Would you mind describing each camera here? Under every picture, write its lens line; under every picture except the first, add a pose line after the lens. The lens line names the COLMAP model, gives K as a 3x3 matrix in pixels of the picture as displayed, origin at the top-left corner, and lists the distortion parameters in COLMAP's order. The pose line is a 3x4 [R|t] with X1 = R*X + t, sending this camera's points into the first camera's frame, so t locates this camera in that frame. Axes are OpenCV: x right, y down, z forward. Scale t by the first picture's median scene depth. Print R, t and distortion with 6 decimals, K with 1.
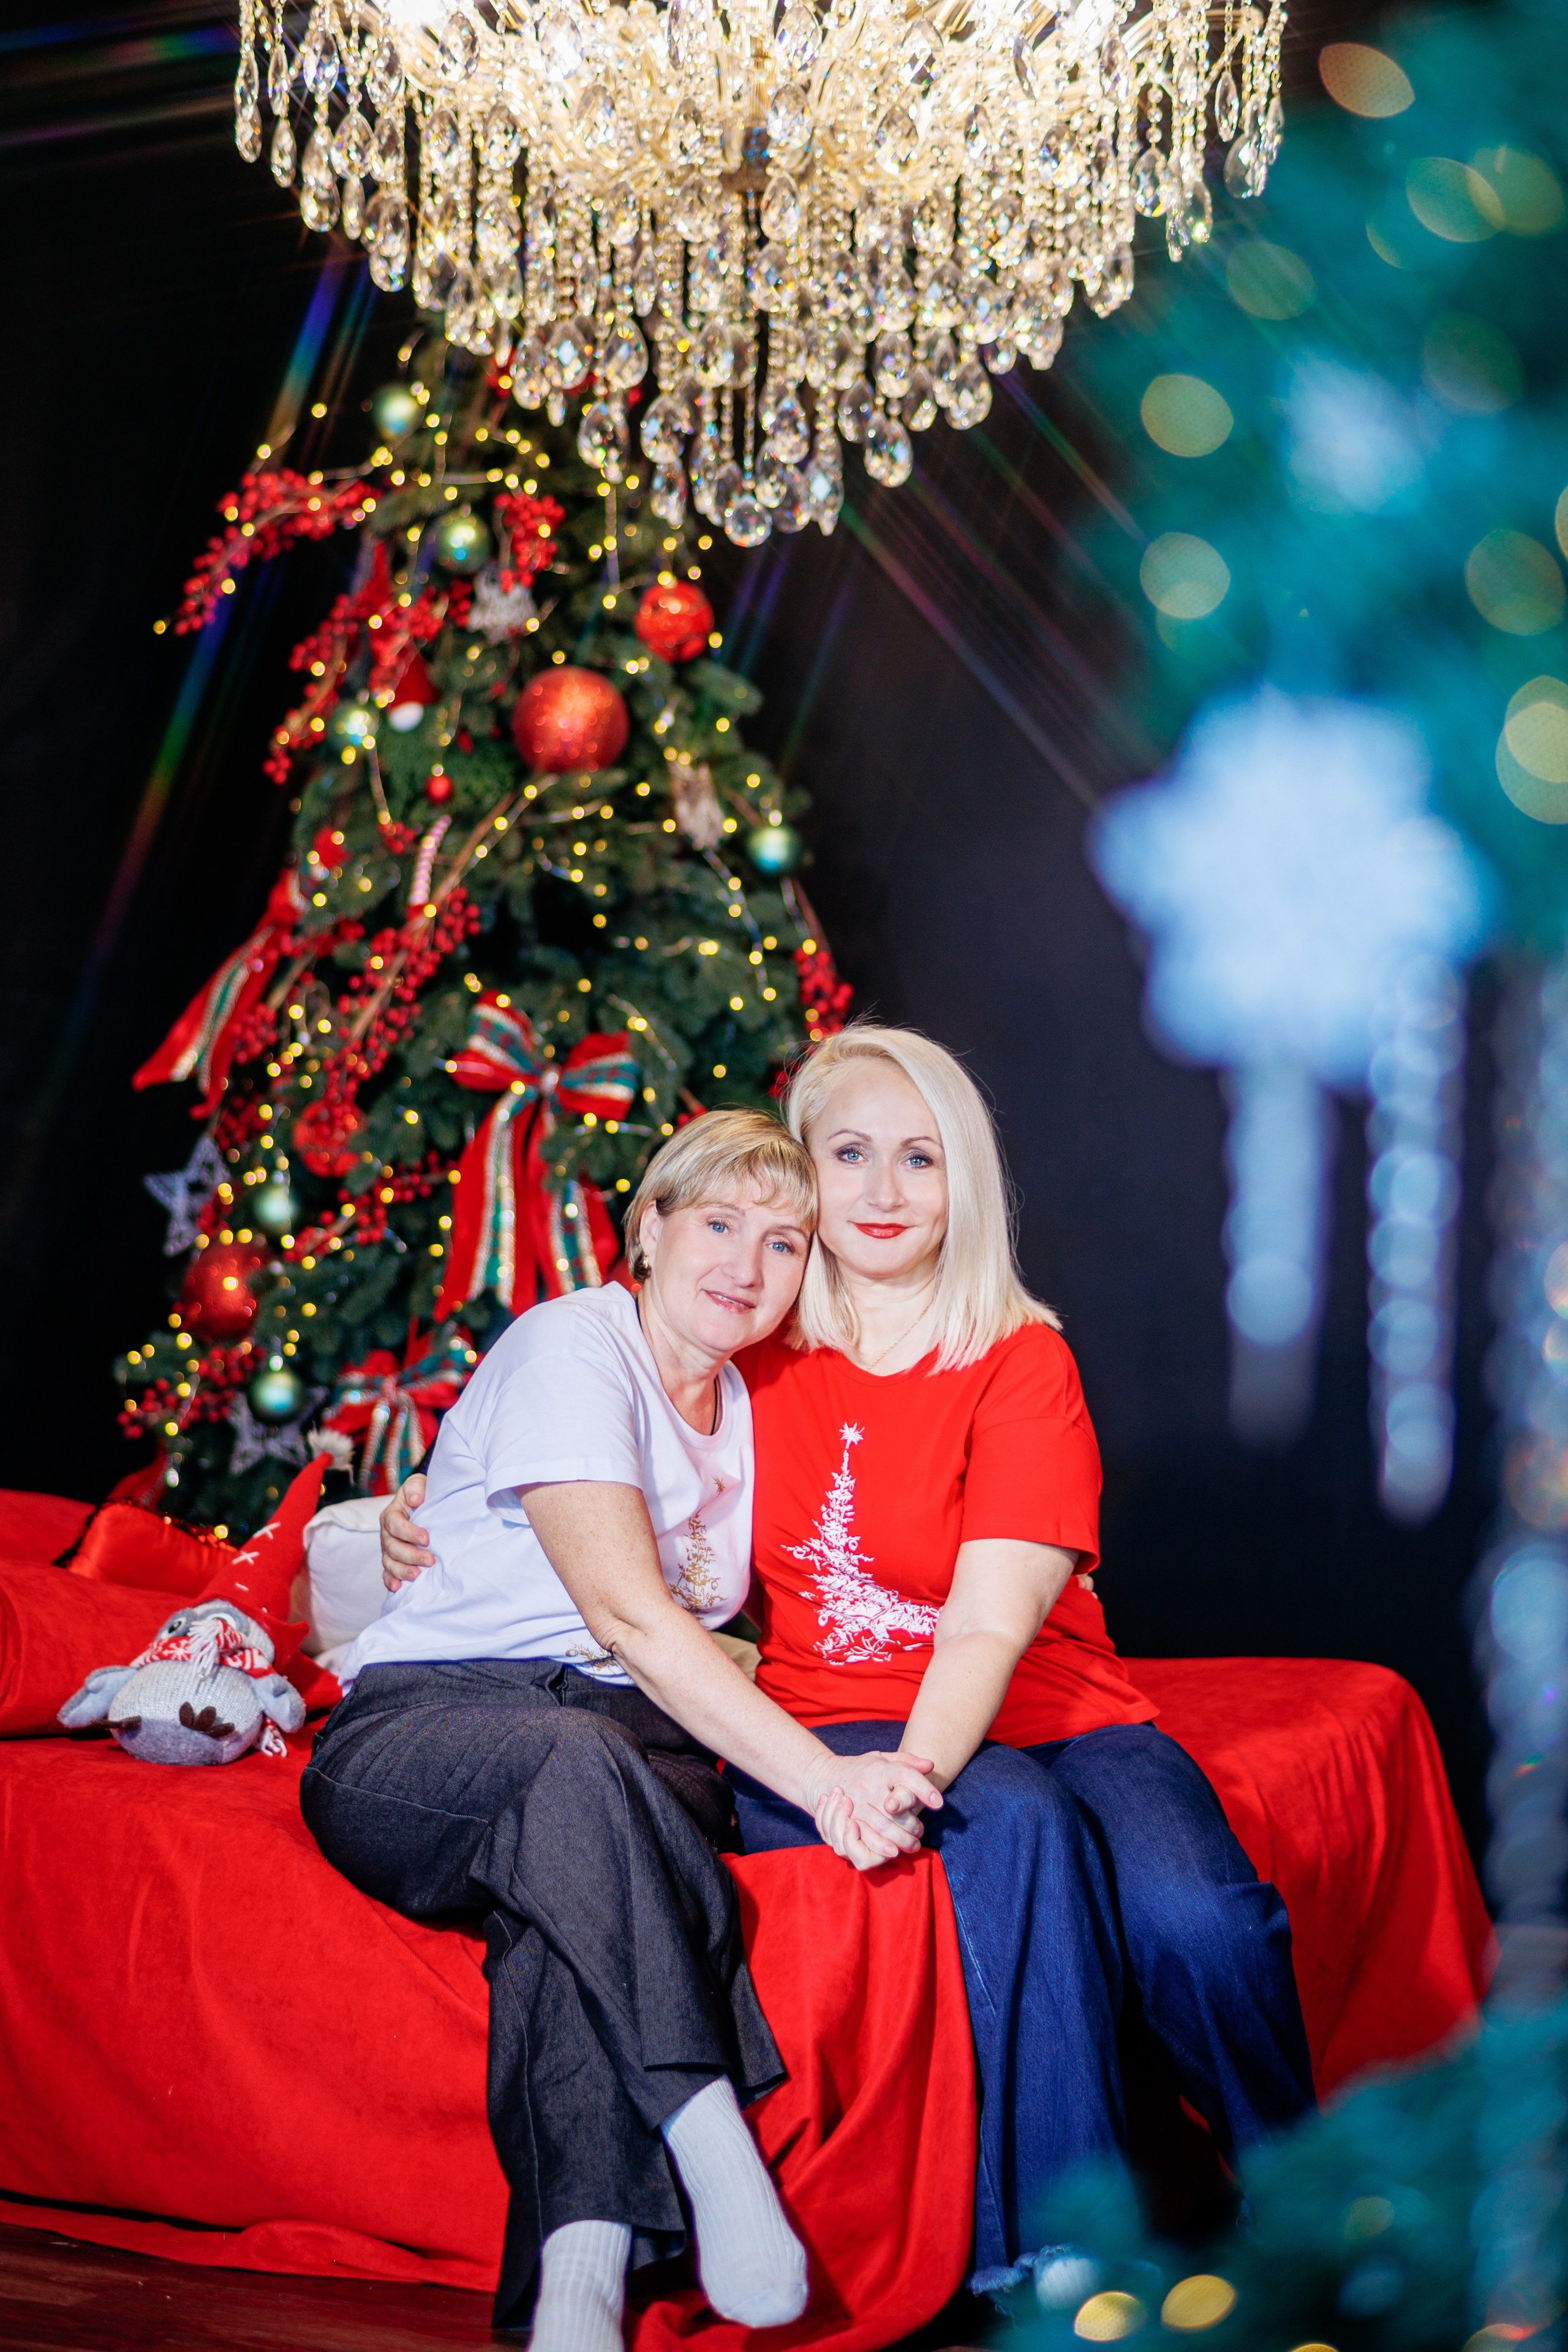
lens RADIAL K [[5857.5, 0, 767.8], [0, 5857.5, 1185.9], [0, 0, 1]] dist [0.181950, -0.786208]
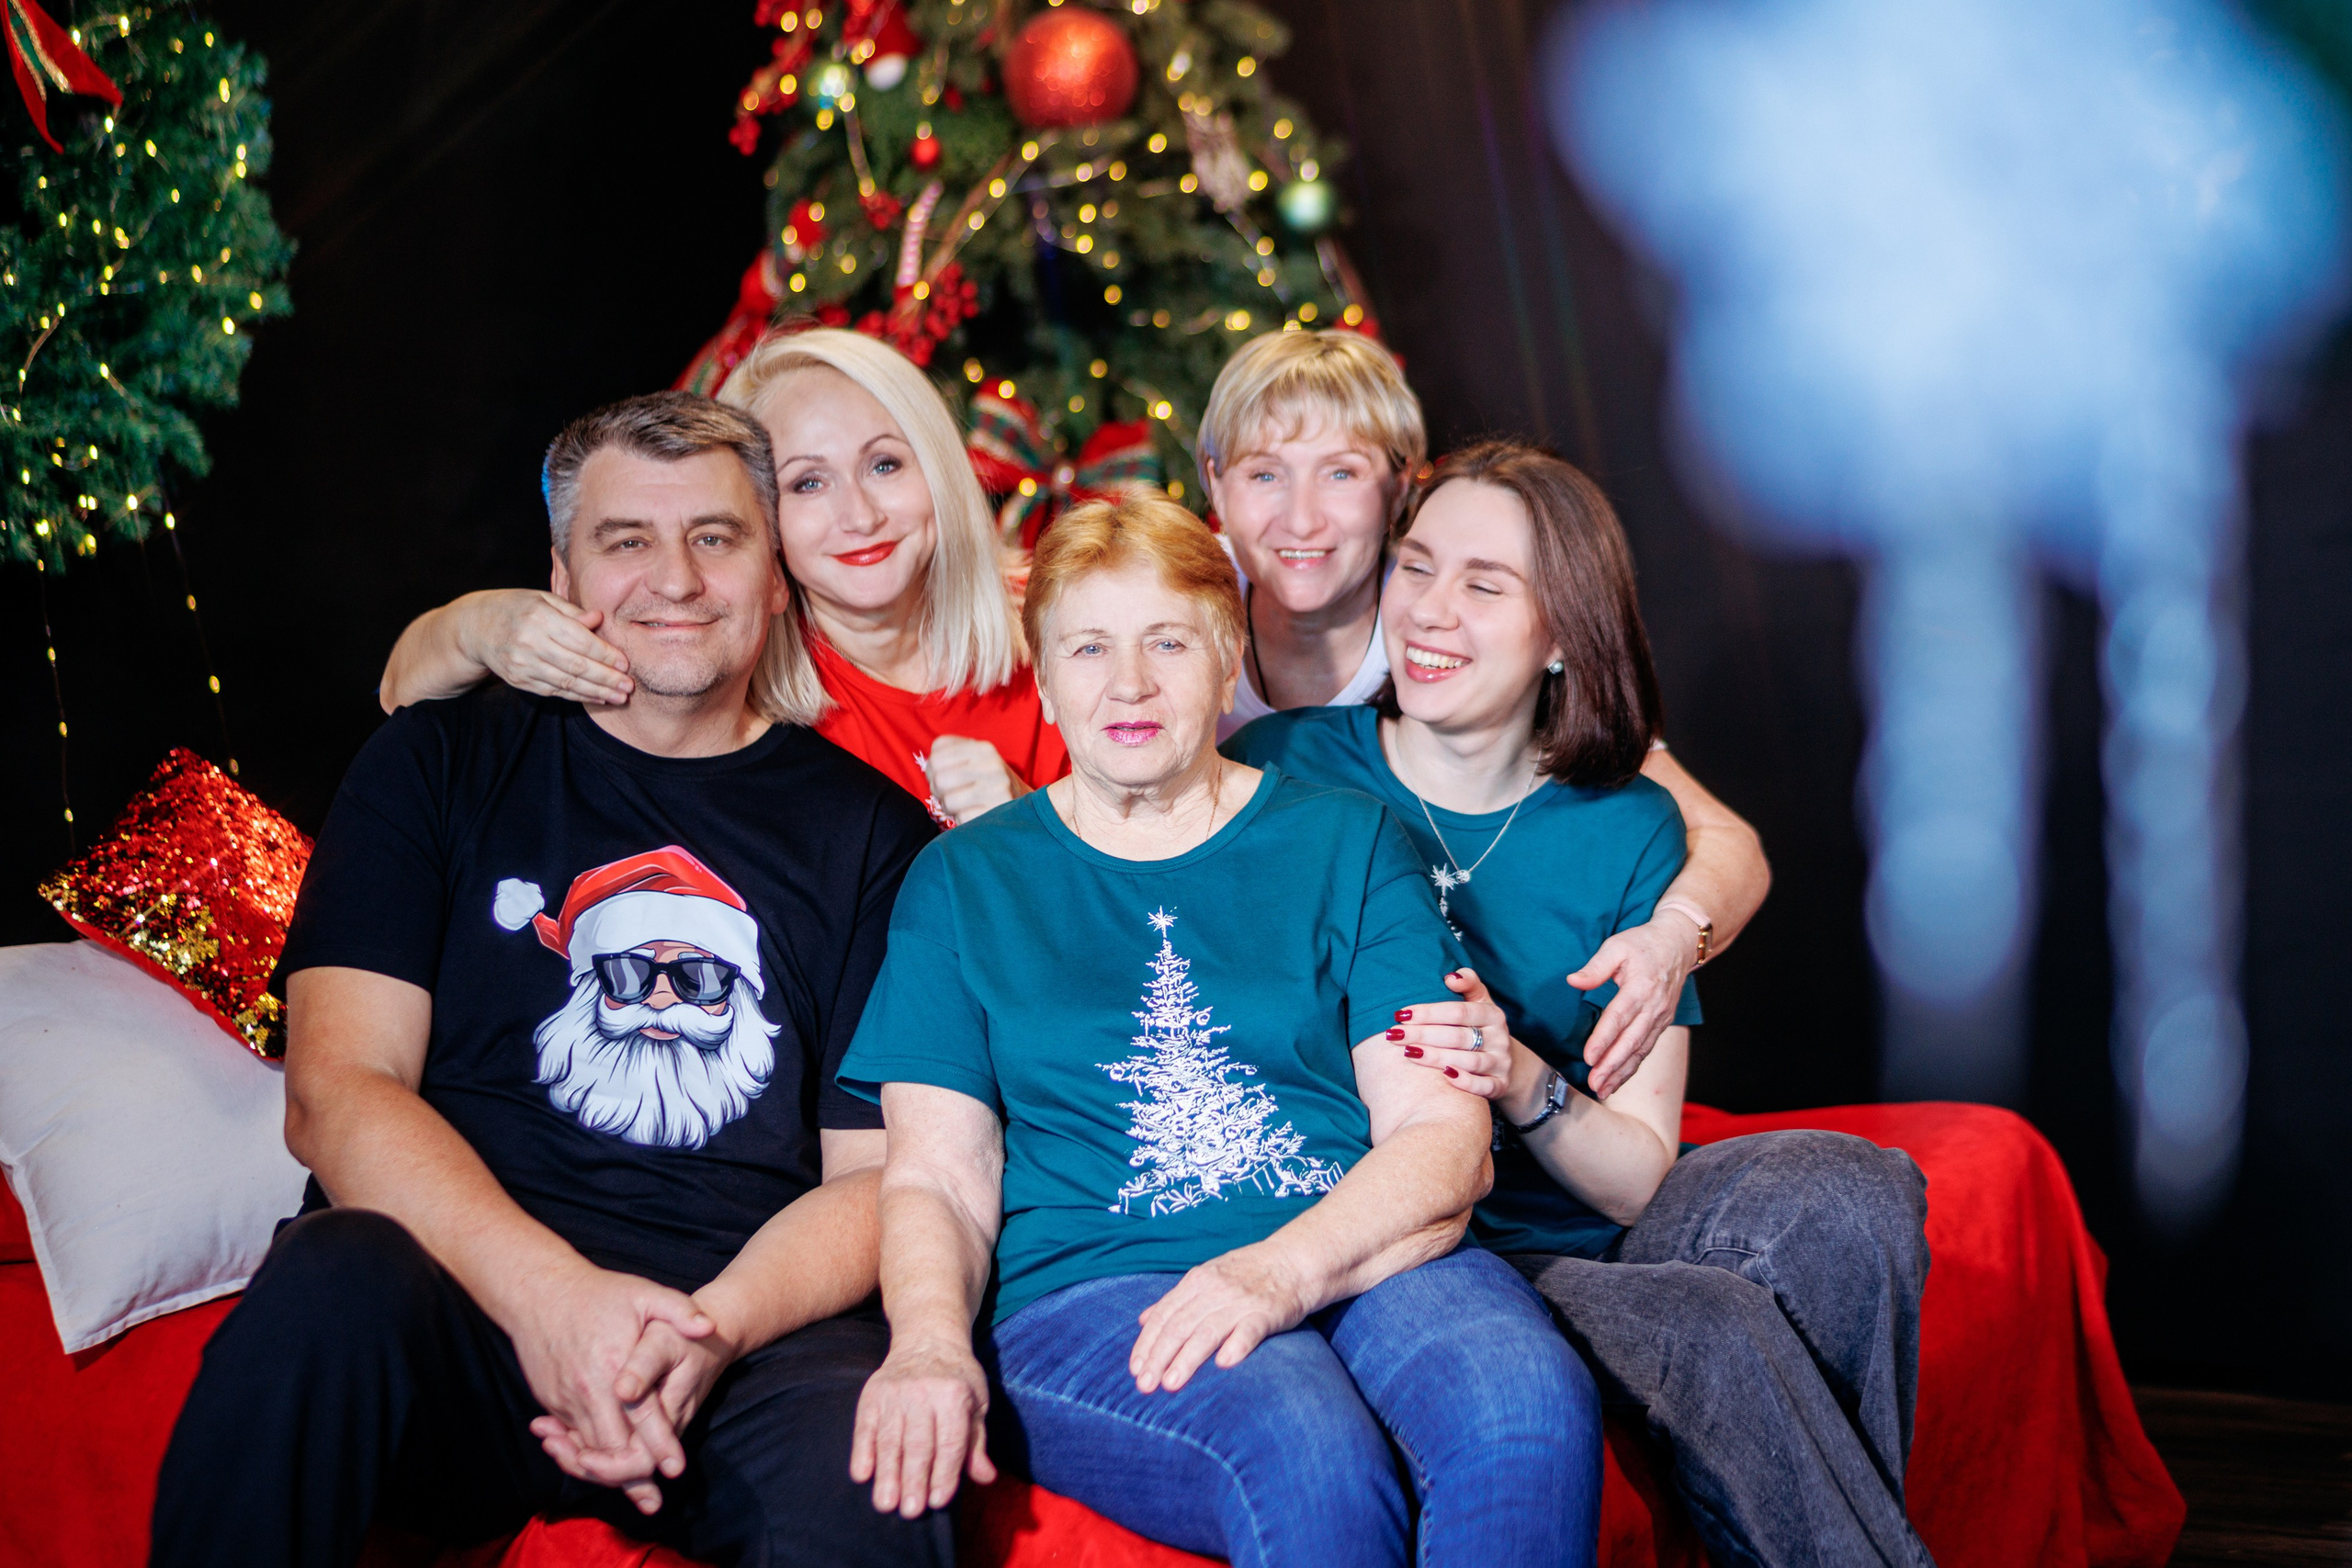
lens RADIAL K [[5856.9, 0, 1176.0], [0, 5856.9, 784.0], [0, 0, 1]] dist [0.181950, -0.786208]
pose [[0.998803, -0.035553, -0.033586, 0.007940], [0.036791, 0.998638, 0.036986, -0.004056], [0.032225, -0.038178, 0.998751, 0.114944]]
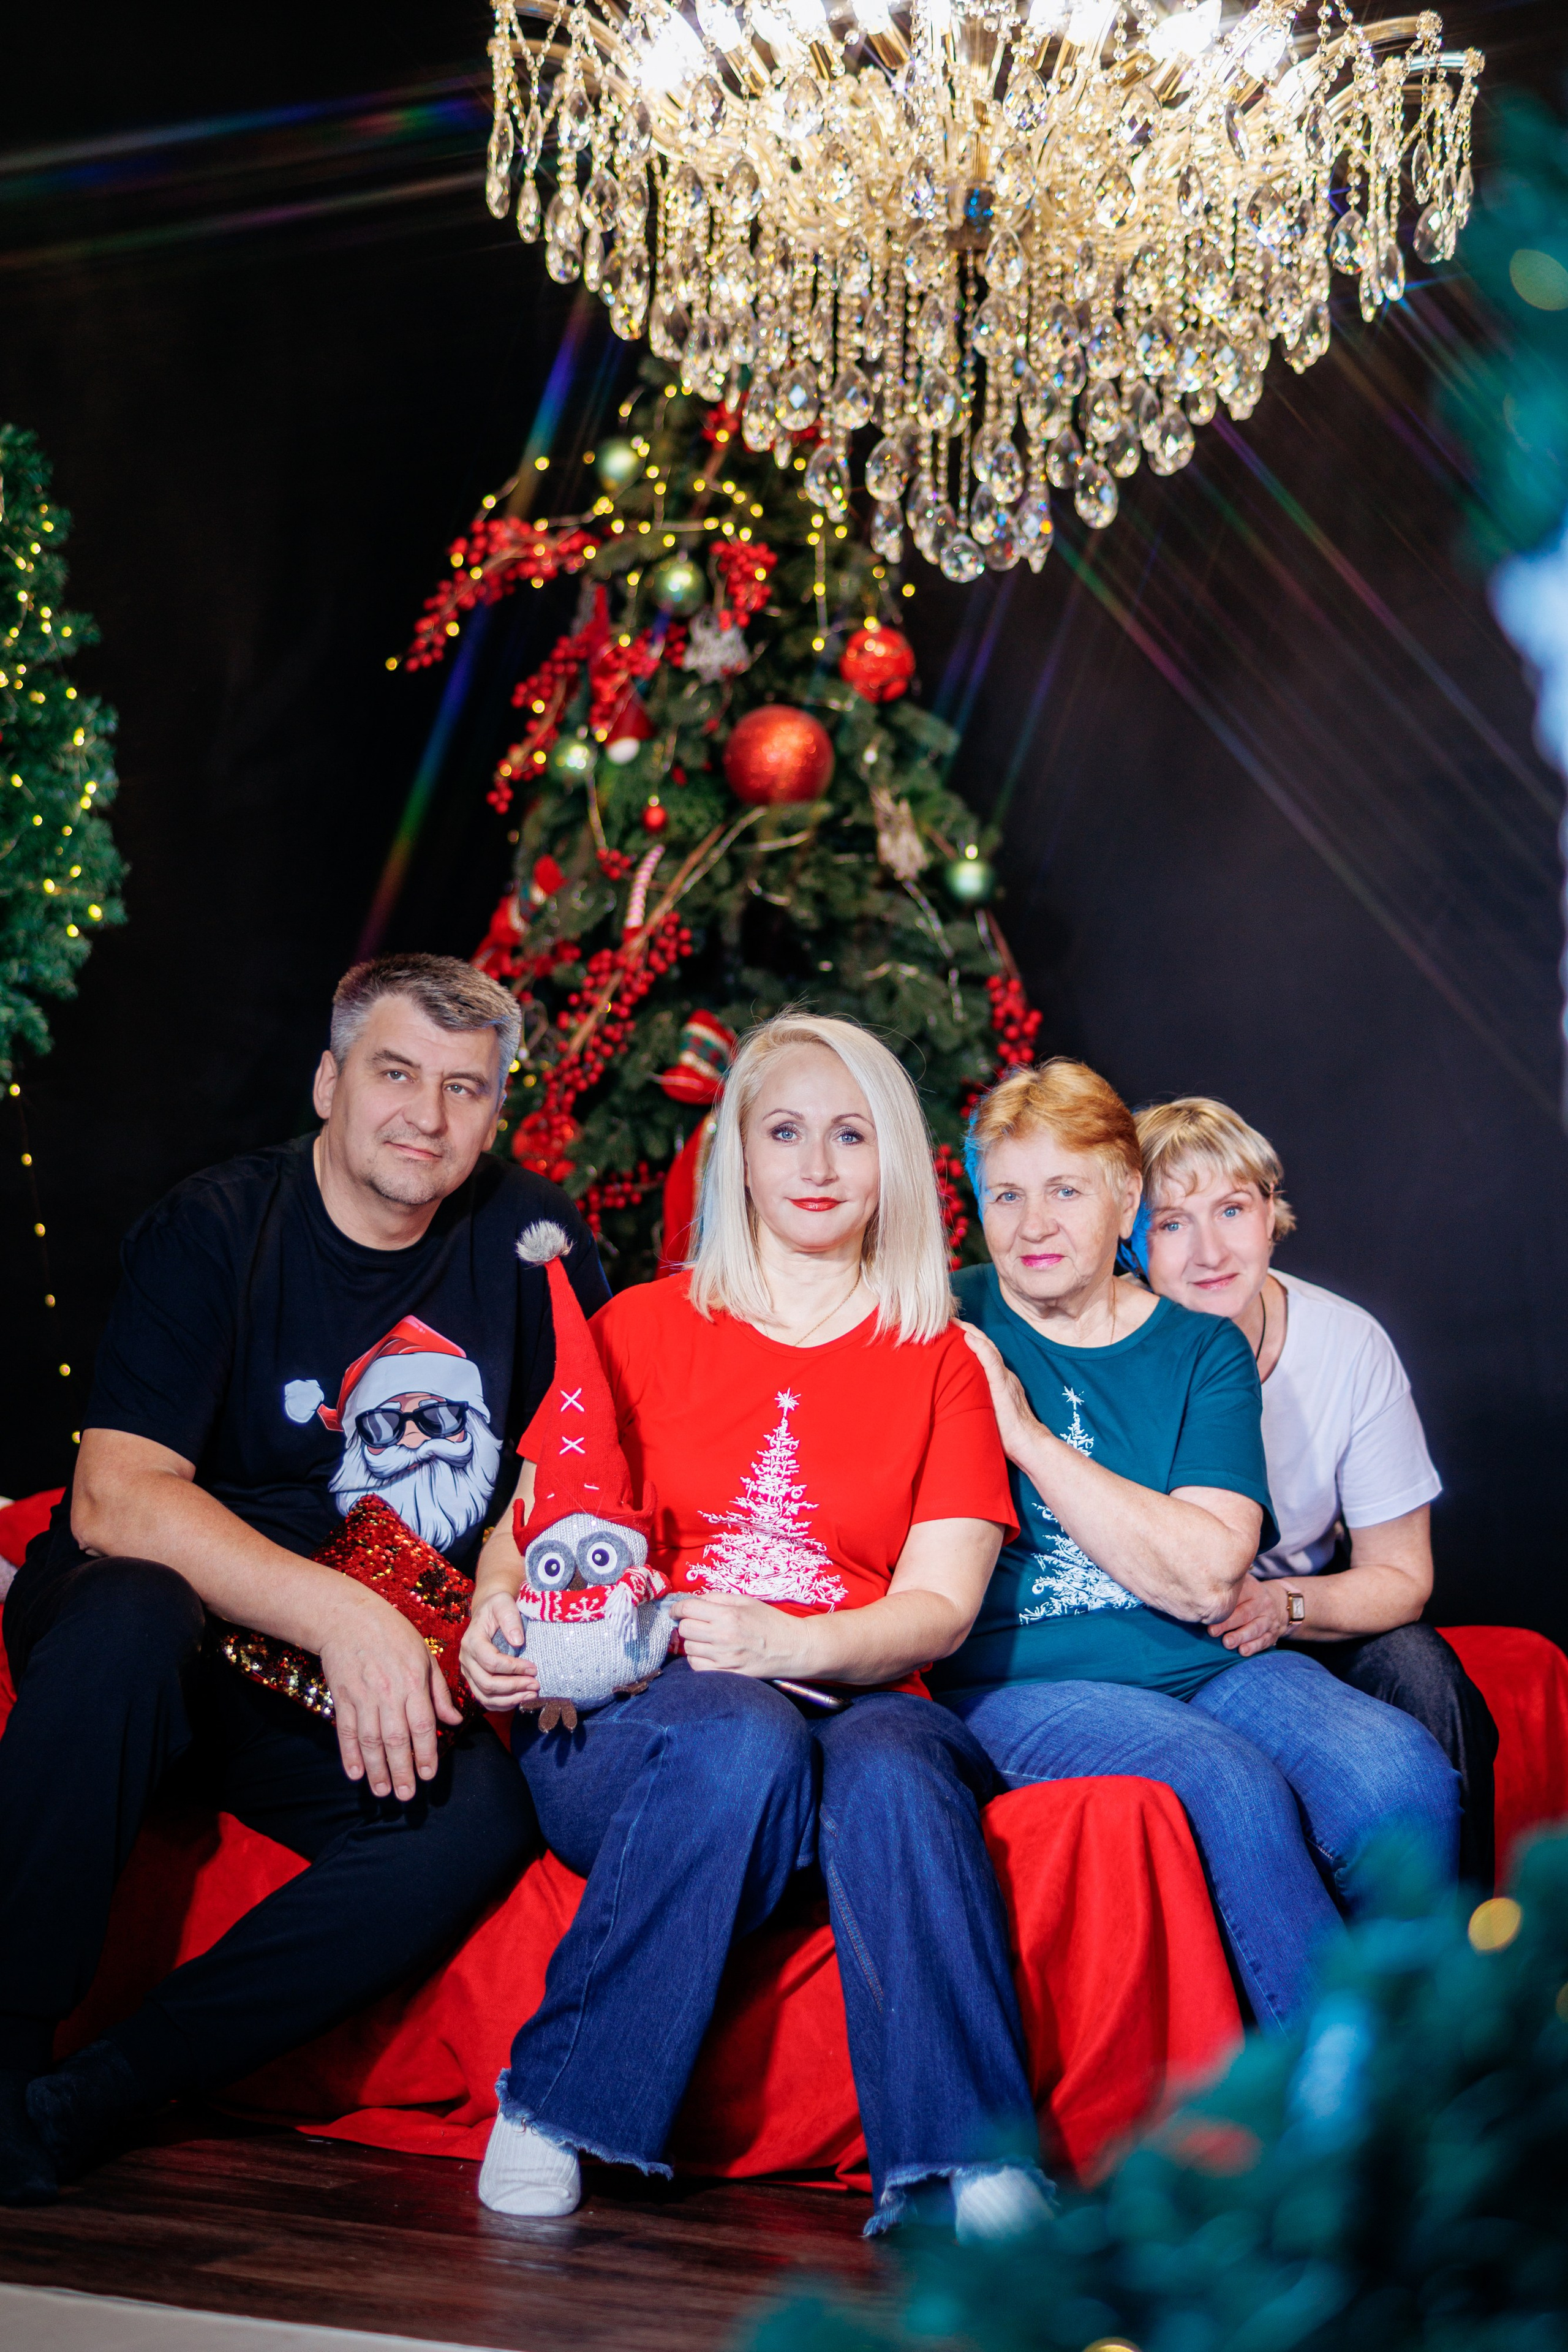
lens RADIAL K [[5853.6, 0, 784.0], [0, 5853.6, 1176.0], [0, 0, 1]] dist [0.164970, -0.498341]
pose [[0.999789, 0.013637, -0.015333, -0.015726], [-0.013987, 0.999638, -0.022964, 0.020516], [0.015014, 0.023174, 0.999619, -0.051868]]
